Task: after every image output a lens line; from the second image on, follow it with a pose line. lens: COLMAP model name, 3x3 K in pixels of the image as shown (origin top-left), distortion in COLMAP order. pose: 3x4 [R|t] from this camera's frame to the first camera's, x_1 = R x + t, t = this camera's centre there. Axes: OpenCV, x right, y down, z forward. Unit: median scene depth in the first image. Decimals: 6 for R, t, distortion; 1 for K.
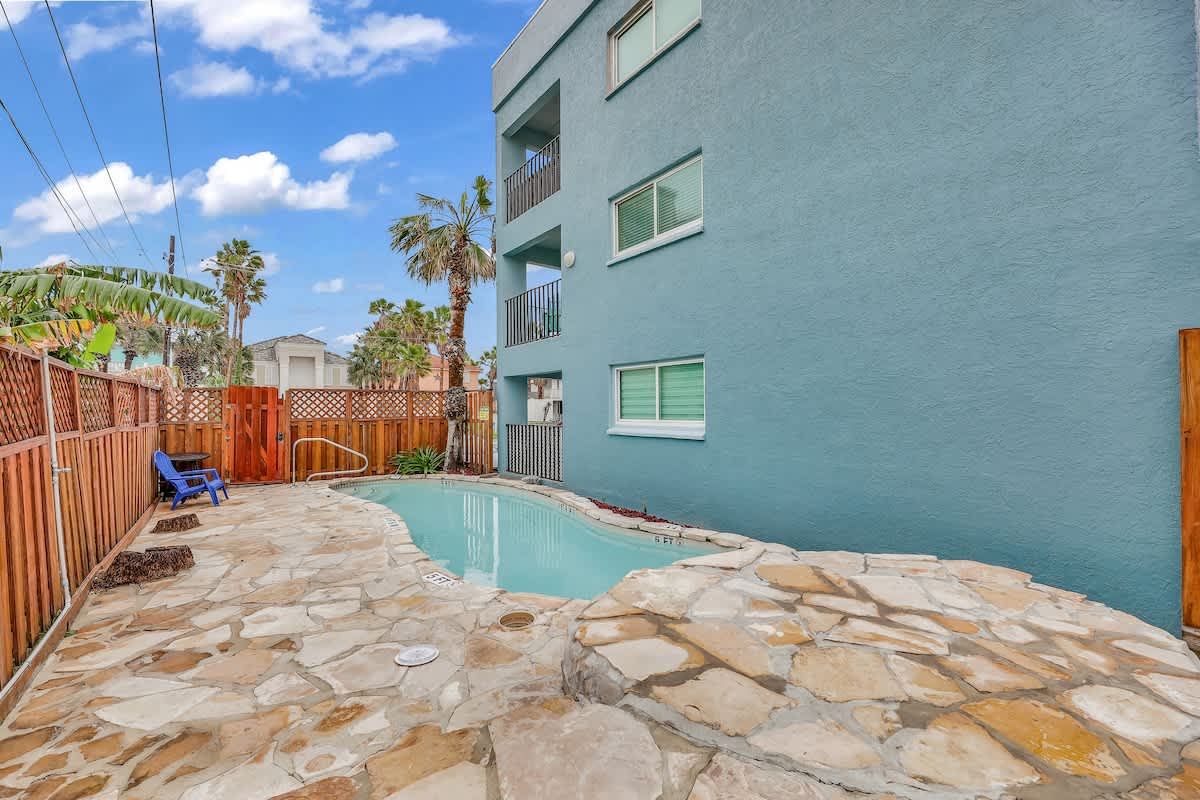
lens RADIAL K [[481.1, 0, 597.7], [0, 481.1, 401.1], [0, 0, 1]] dist [0.002035, -0.004807]
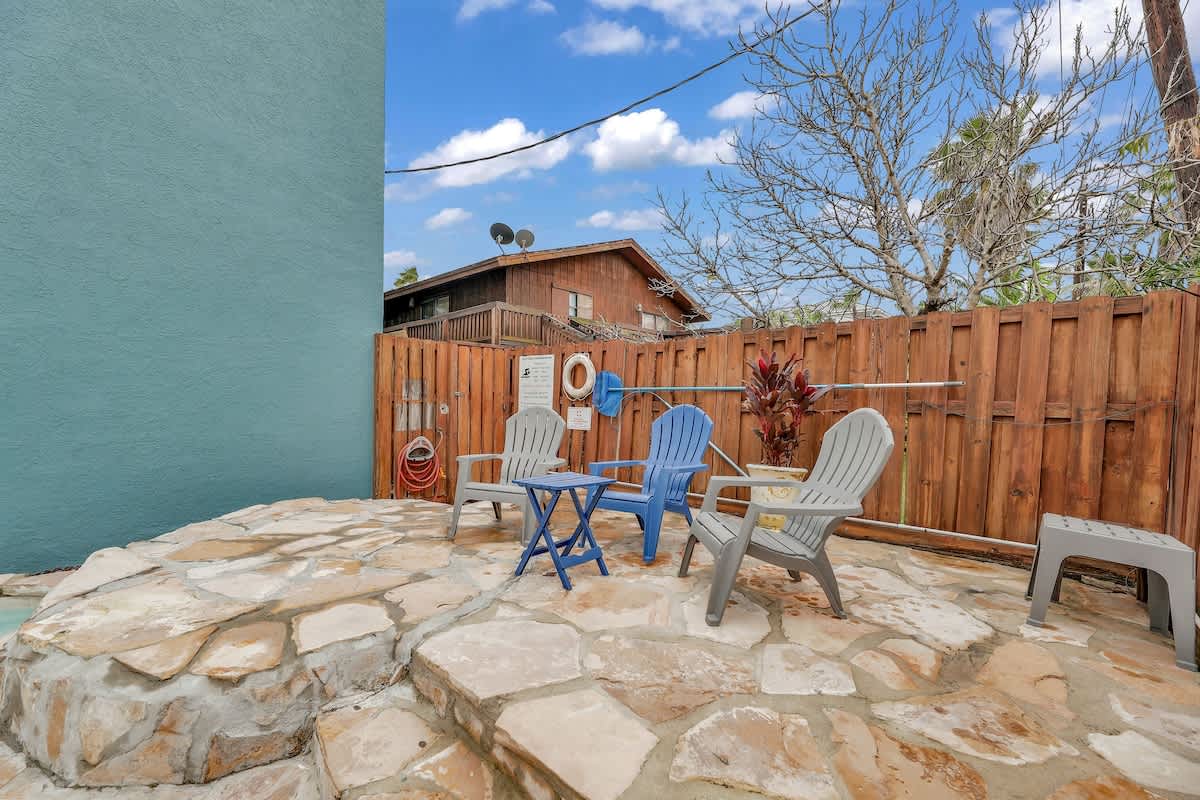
lens RADIAL K [[481.1, 0, 597.7], [0, 481.1, 401.1], [0, 0, 1]] dist [0.002035, -0.004807]
pose [[-0.163305, 0.004853, 0.986564, -0.696966], [-0.017889, 0.999809, -0.007880, 0.113528], [-0.986413, -0.018936, -0.163187, 0.592784]]
